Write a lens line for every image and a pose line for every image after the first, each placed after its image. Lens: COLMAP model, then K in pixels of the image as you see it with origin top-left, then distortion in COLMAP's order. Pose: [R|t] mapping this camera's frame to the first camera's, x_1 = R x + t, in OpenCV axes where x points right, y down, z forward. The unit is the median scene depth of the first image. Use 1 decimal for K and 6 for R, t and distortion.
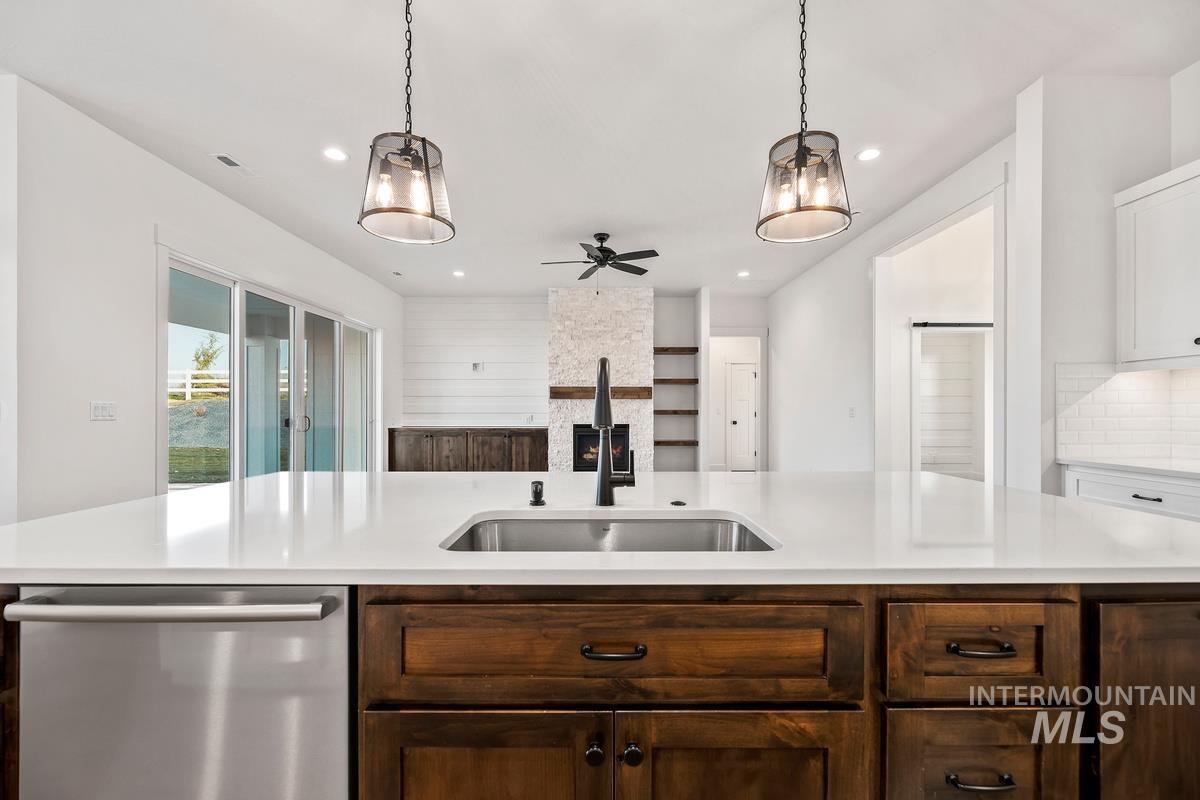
lens RADIAL K [[487.3, 0, 597.5], [0, 487.3, 407.1], [0, 0, 1]] dist [-0.002740, 0.001854]
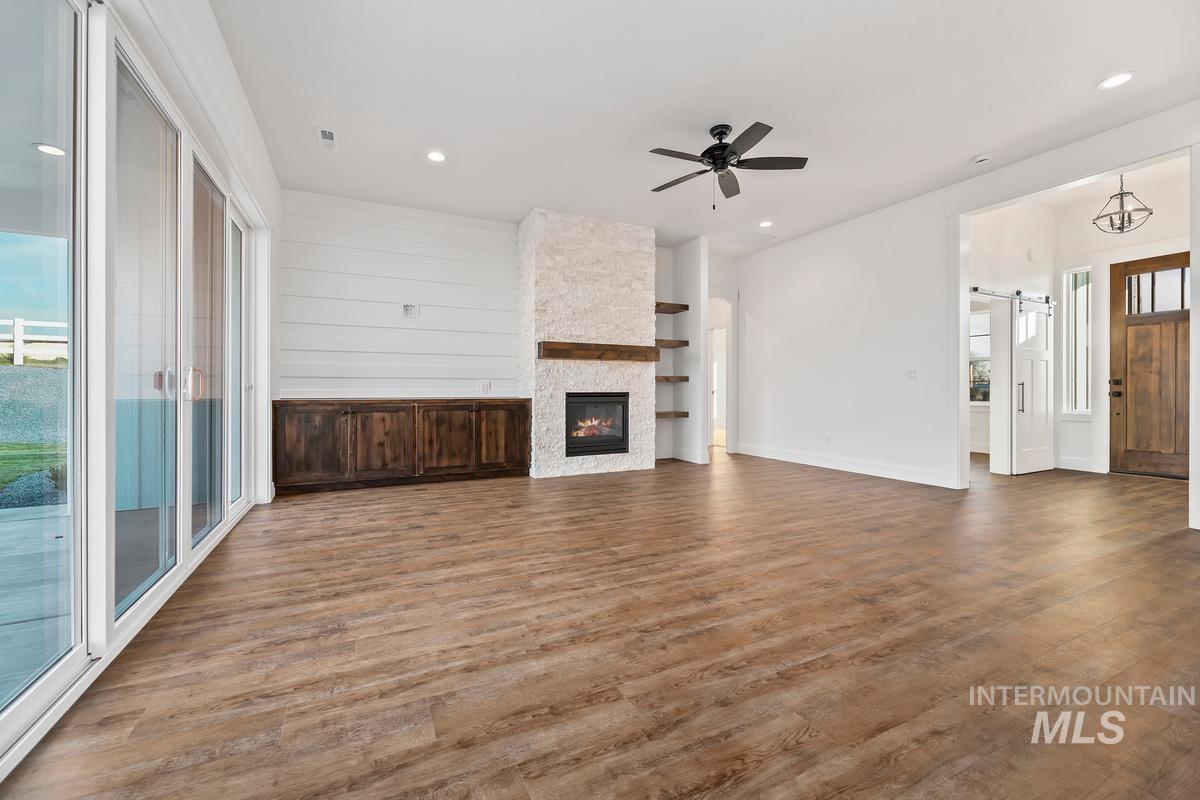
lens RADIAL K [[487.3, 0, 598.6], [0, 487.3, 388.5], [0, 0, 1]] dist [-0.002740, 0.001854]
pose [[0.896316, 0.001070, 0.443415, -0.340274], [-0.002754, 0.999991, 0.003155, 0.026137], [-0.443408, -0.004049, 0.896311, 0.296066]]
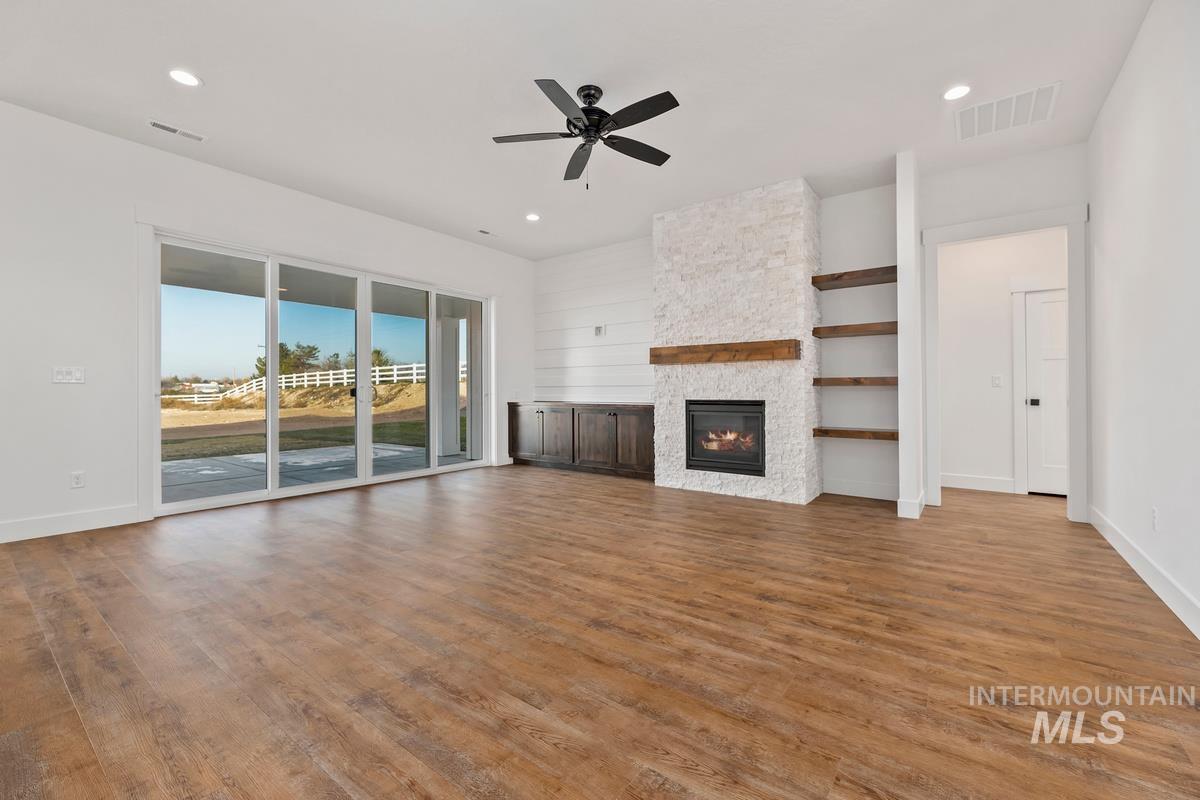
lens RADIAL K [[487.3, 0, 596.7], [0, 487.3, 387.8], [0, 0, 1]] dist [-0.002740, 0.001854]
pose [[0.800956, -0.006033, -0.598692, 0.270705], [0.005317, 0.999981, -0.002963, 0.019135], [0.598699, -0.000810, 0.800974, 0.356171]]
